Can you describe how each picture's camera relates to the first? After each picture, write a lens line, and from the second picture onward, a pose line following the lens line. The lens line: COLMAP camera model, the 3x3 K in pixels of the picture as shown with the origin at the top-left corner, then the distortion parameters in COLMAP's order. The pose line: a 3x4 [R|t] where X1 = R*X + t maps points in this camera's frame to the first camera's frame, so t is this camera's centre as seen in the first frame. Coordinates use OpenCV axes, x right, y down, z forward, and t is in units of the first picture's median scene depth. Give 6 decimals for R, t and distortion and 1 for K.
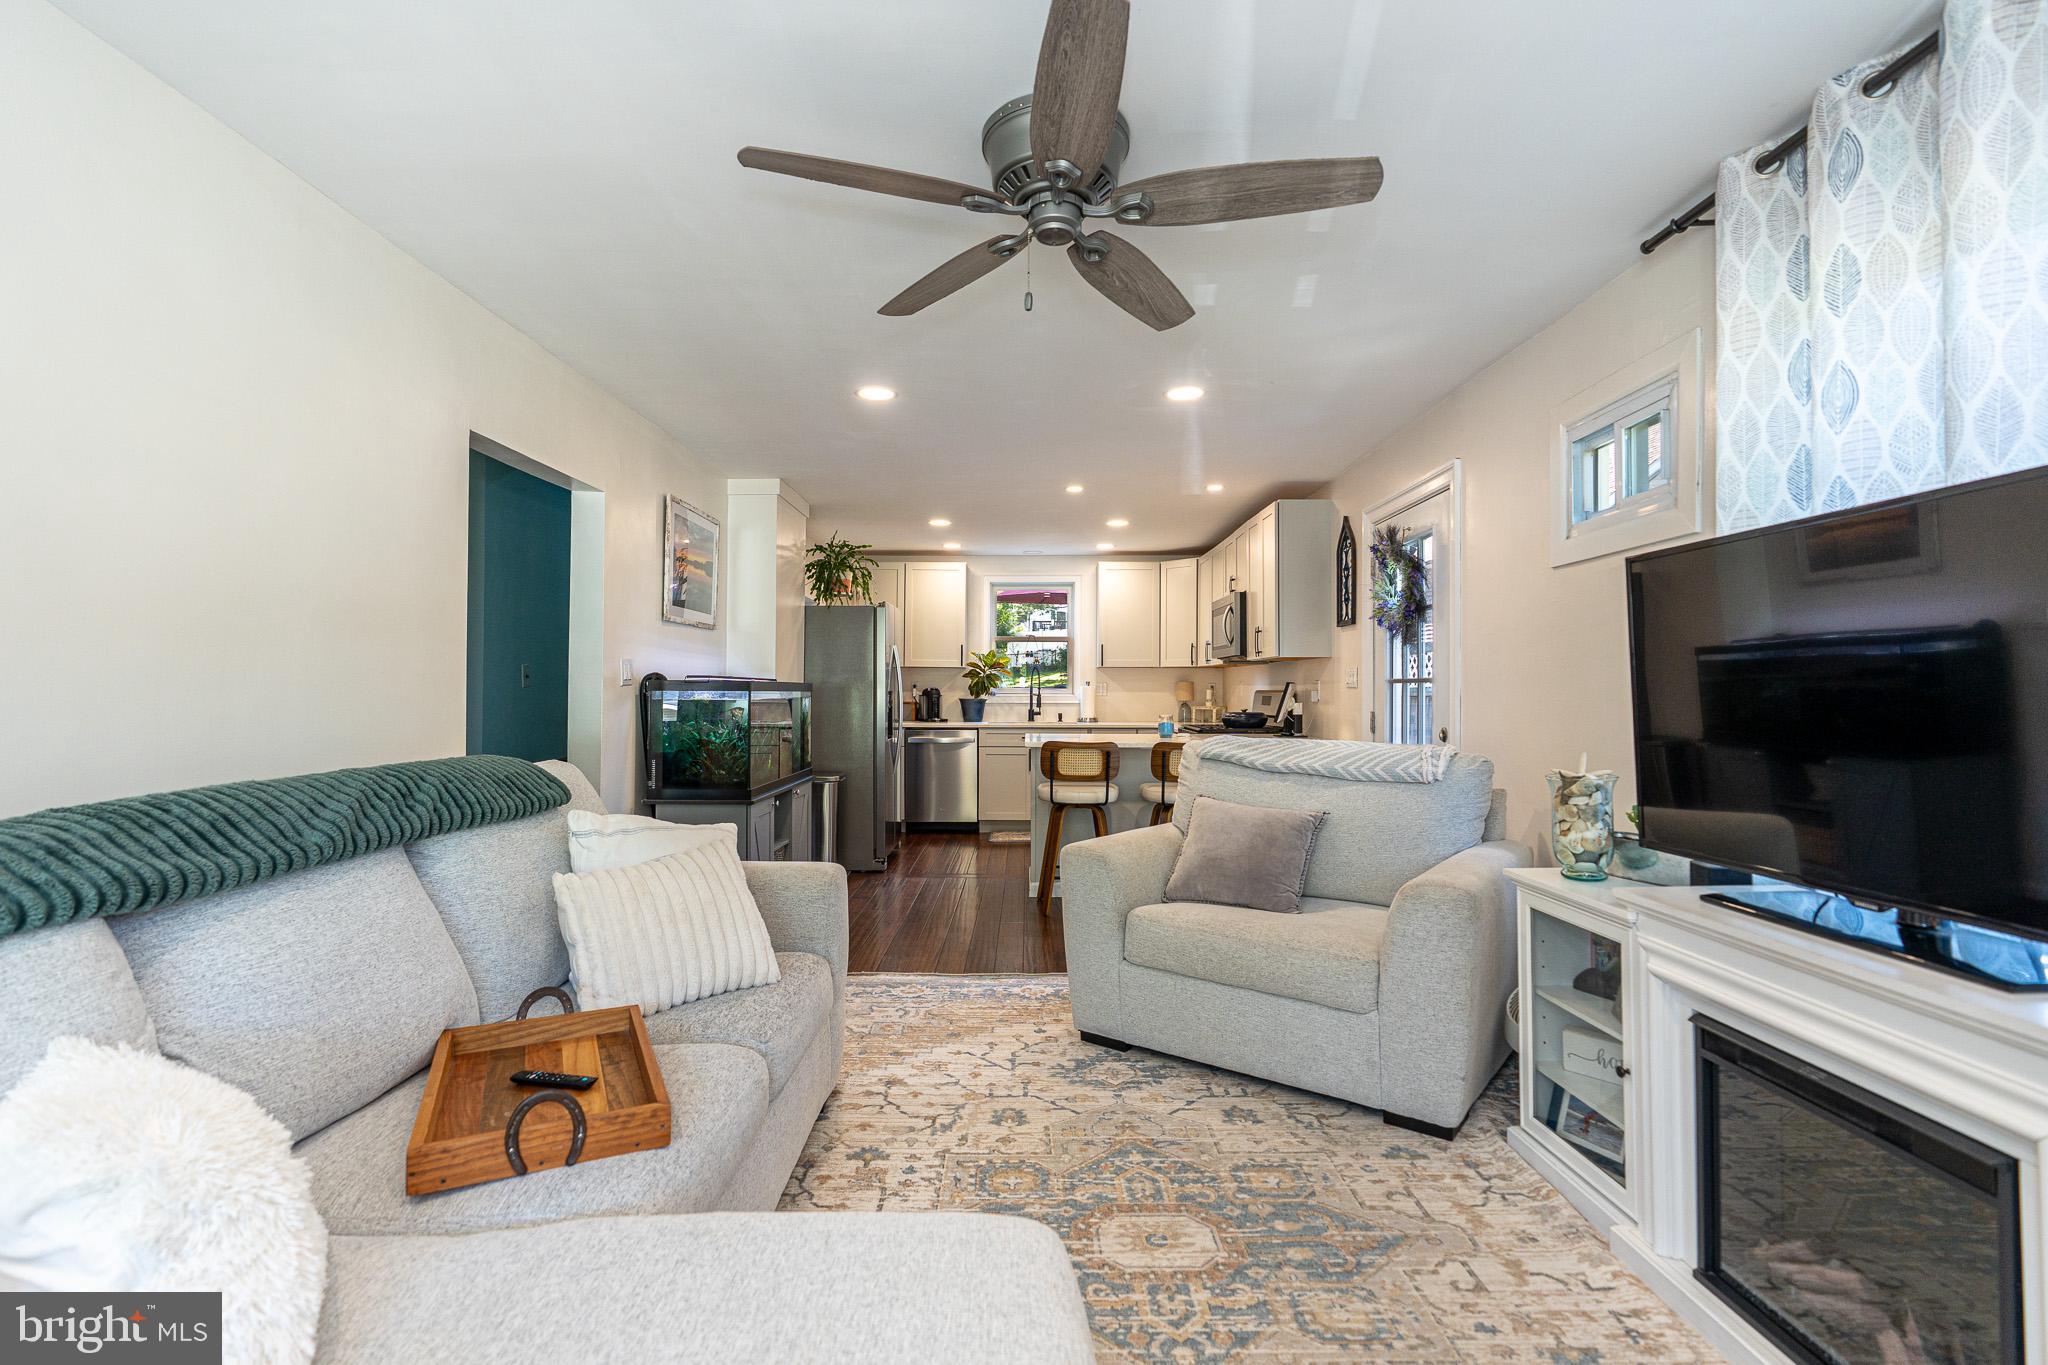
lens RADIAL K [[919.2, 0, 1023.6], [0, 919.2, 676.0], [0, 0, 1]] dist [-0.008070, 0.003153]
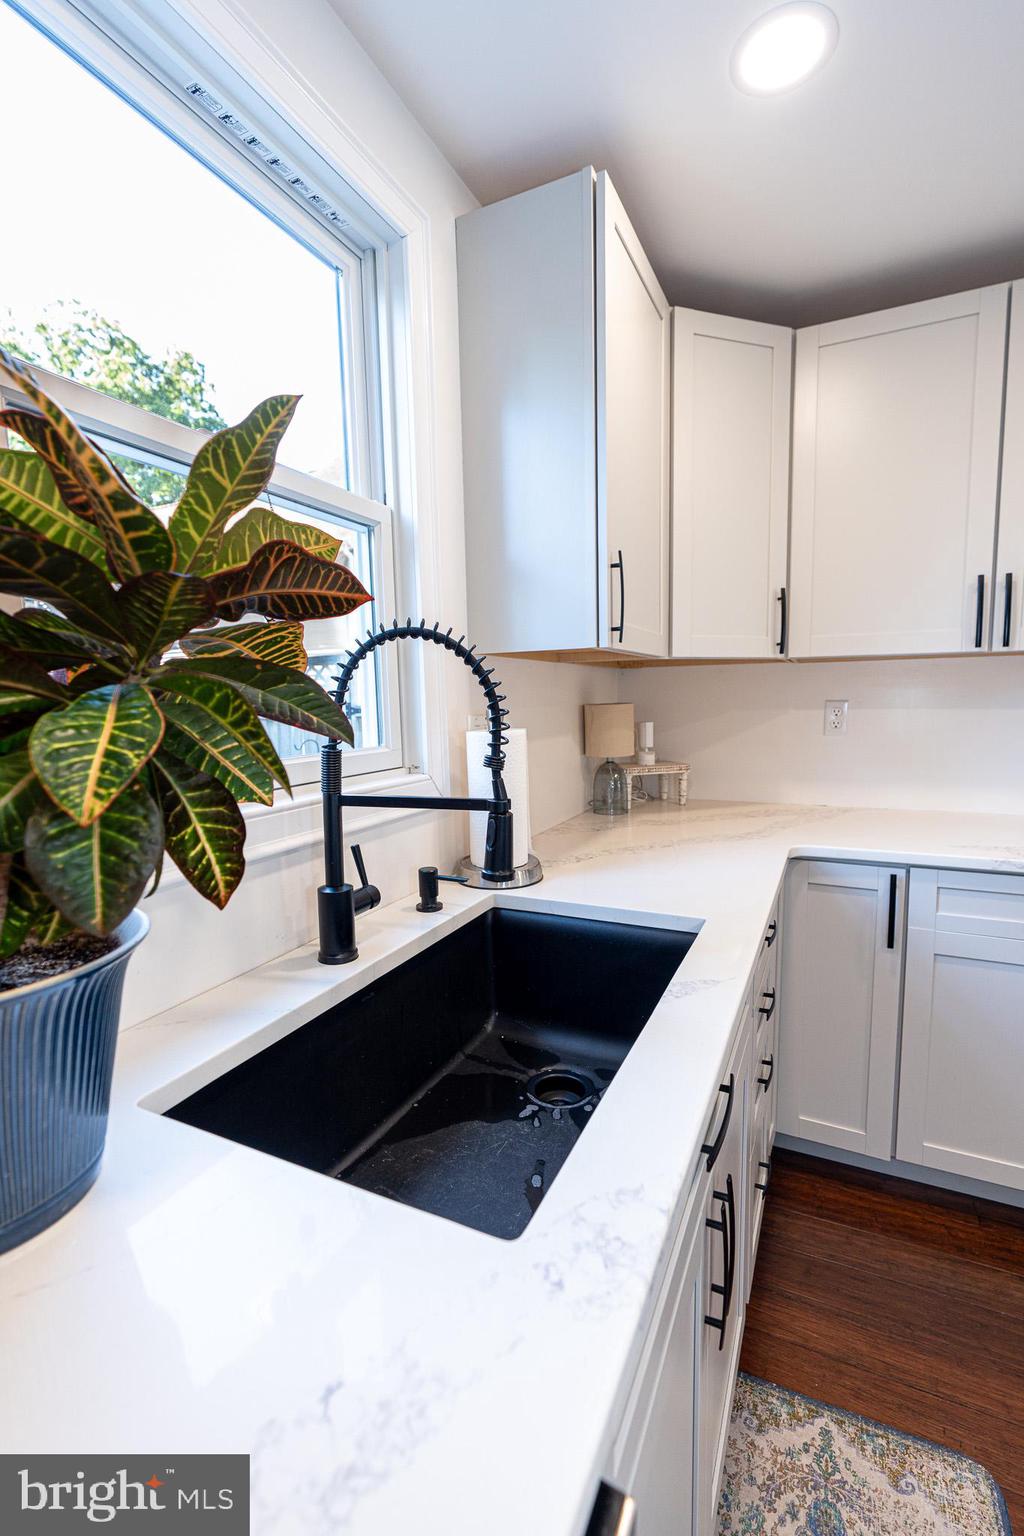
lens RADIAL K [[689.4, 0, 512.0], [0, 689.4, 769.7], [0, 0, 1]] dist [-0.008070, 0.003153]
pose [[0.439488, -0.105522, 0.892029, -0.203396], [0.008326, 0.993512, 0.113425, 0.002947], [-0.898210, -0.042422, 0.437515, 2.149712]]
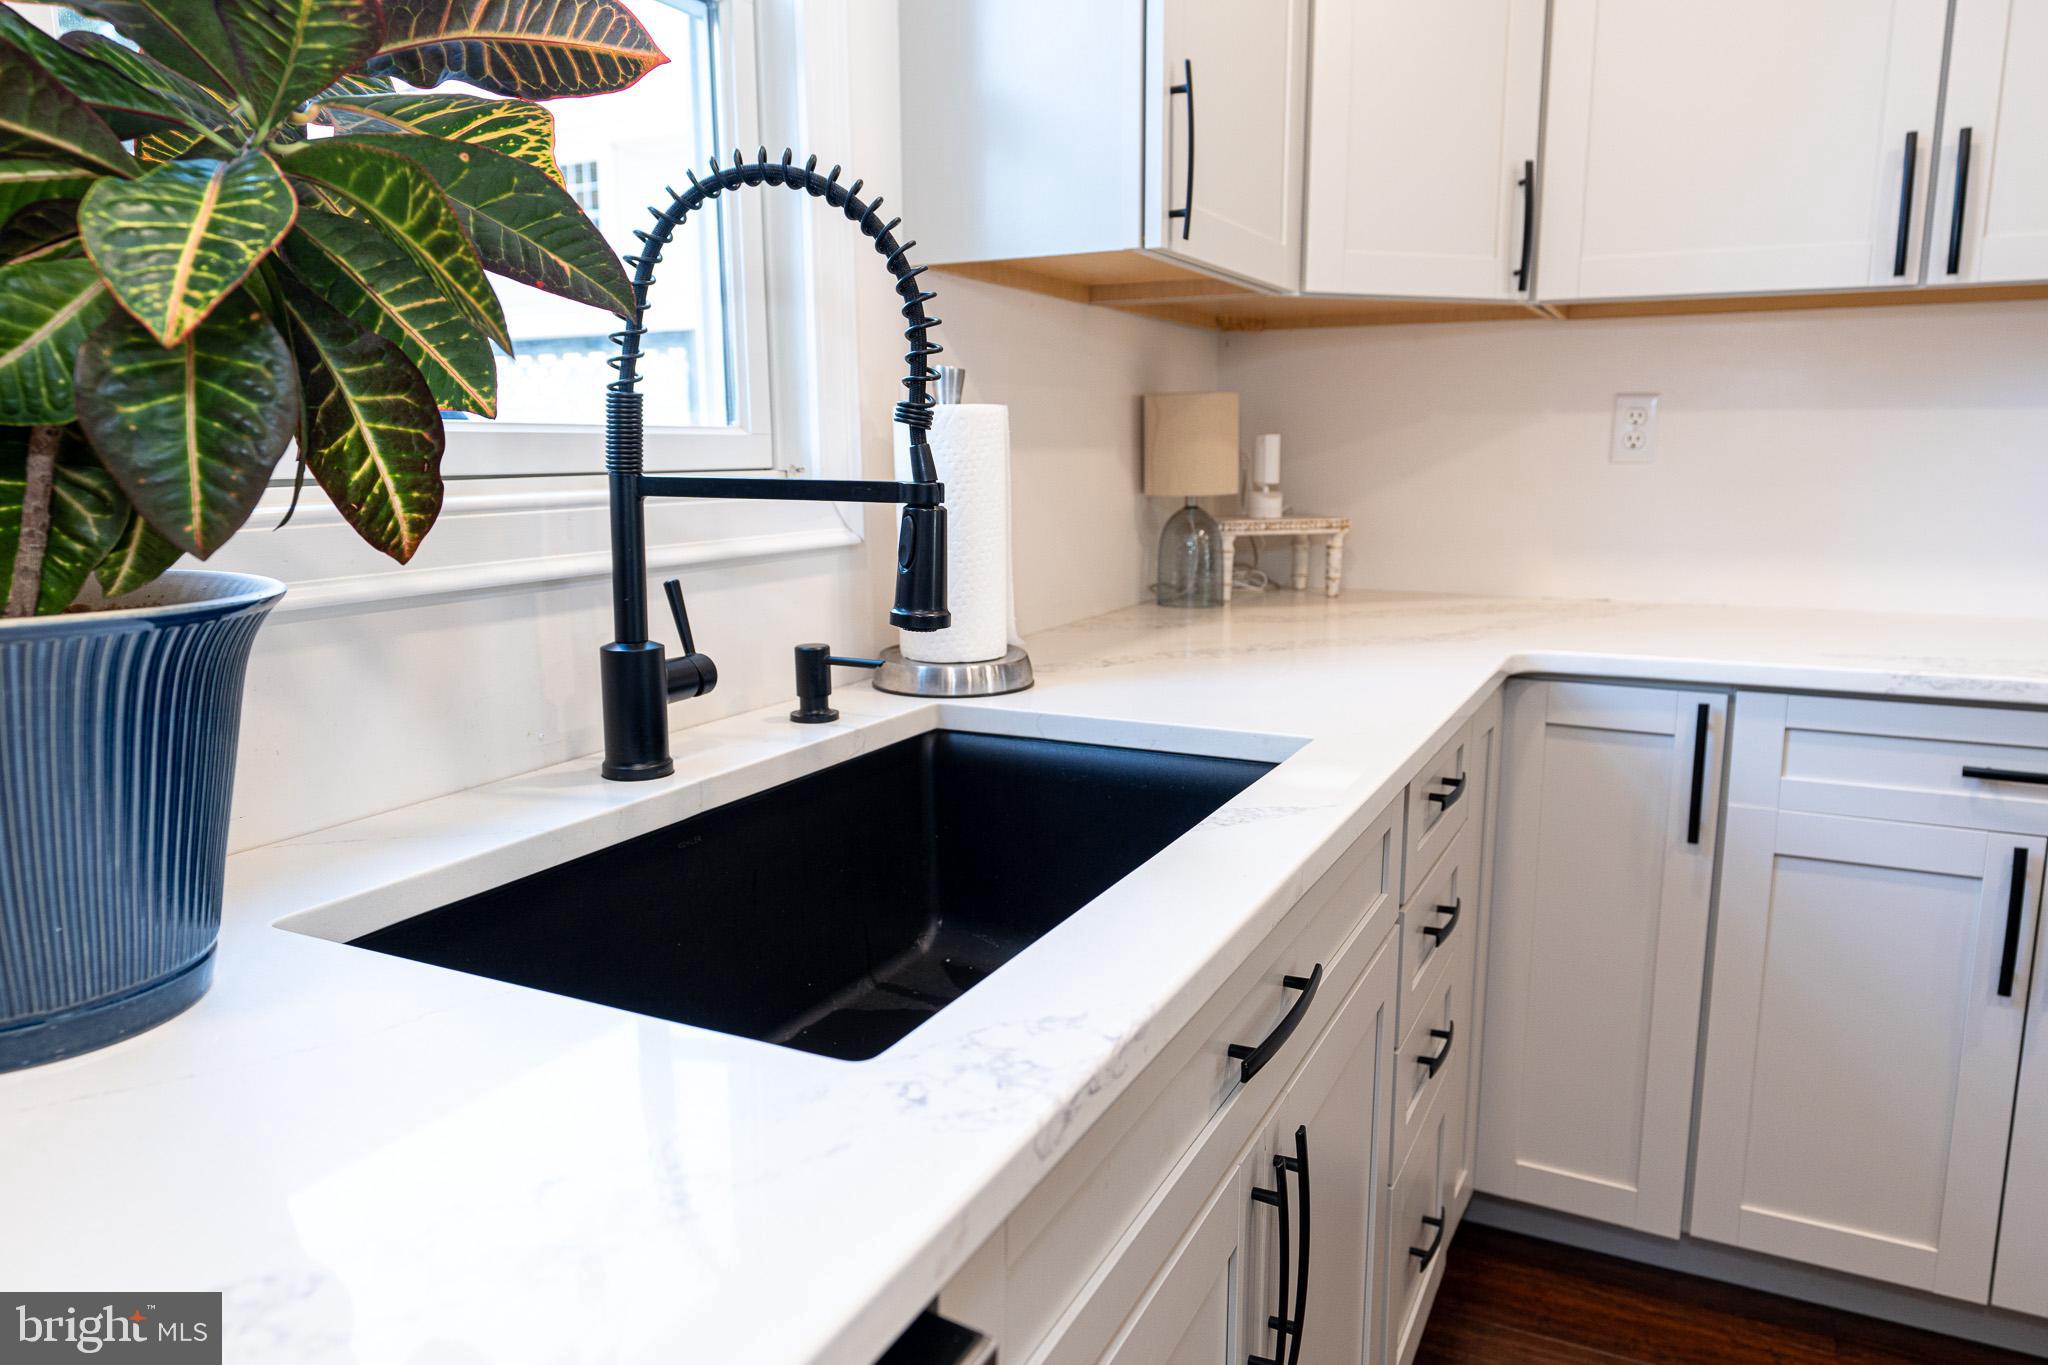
lens RADIAL K [[1387.5, 0, 1027.8], [0, 1387.5, 673.4], [0, 0, 1]] dist [-0.000654, 0.007616]
pose [[0.454767, -0.148693, 0.878110, -0.227561], [-0.007270, 0.985312, 0.170611, 0.035046], [-0.890581, -0.083972, 0.447006, 2.112077]]
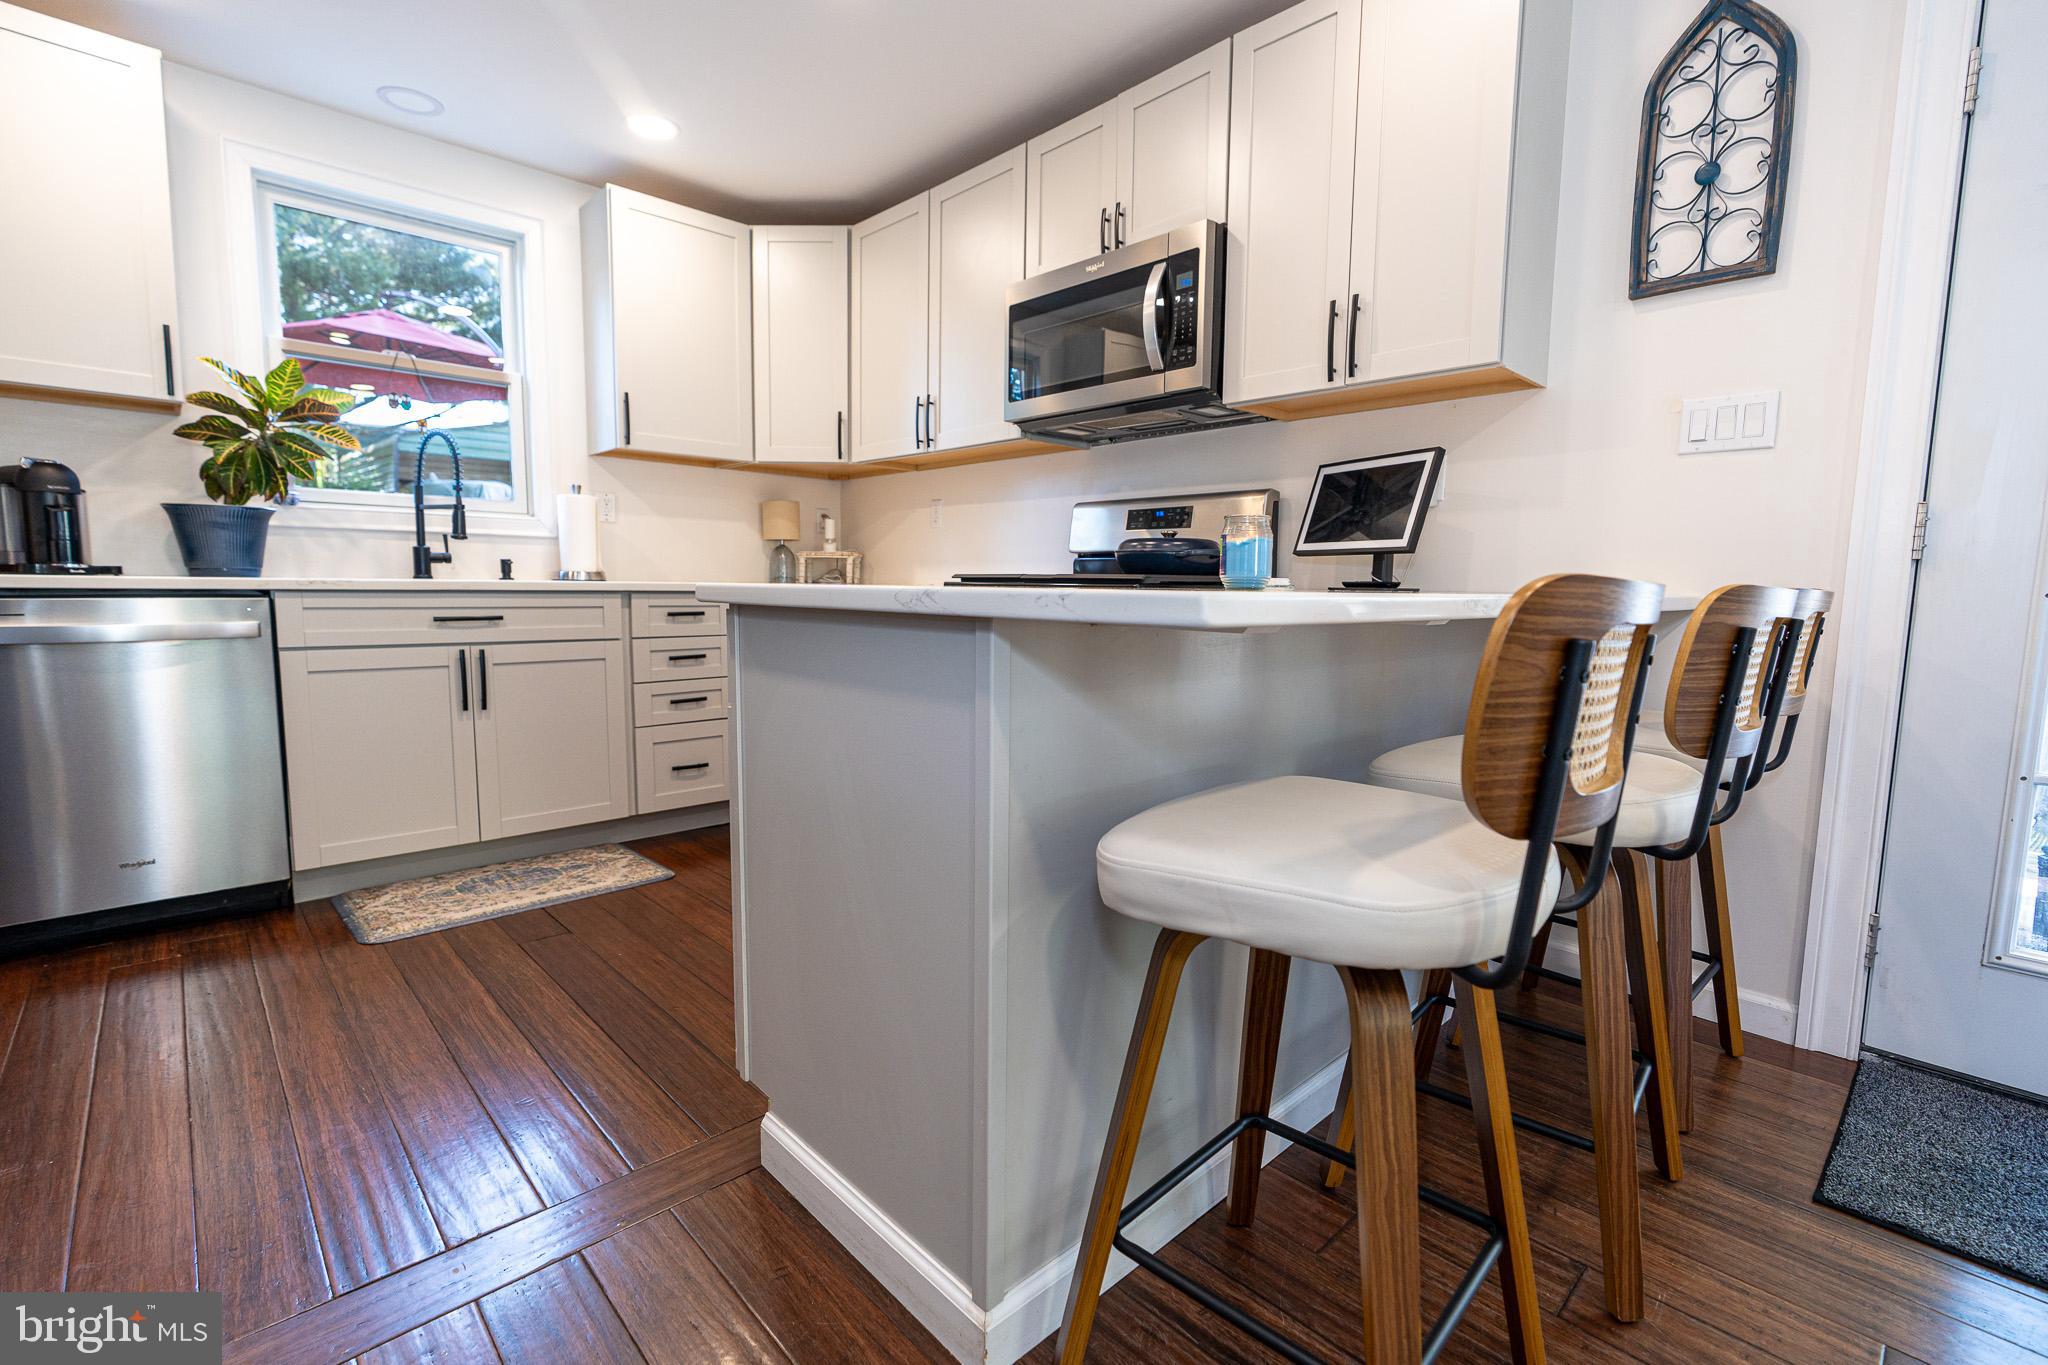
lens RADIAL K [[919.2, 0, 1026.3], [0, 919.2, 679.1], [0, 0, 1]] dist [-0.008070, 0.003153]
pose [[0.728082, -0.064140, 0.682483, -0.167557], [-0.020268, 0.993163, 0.114959, 0.098699], [-0.685190, -0.097532, 0.721804, 1.280694]]
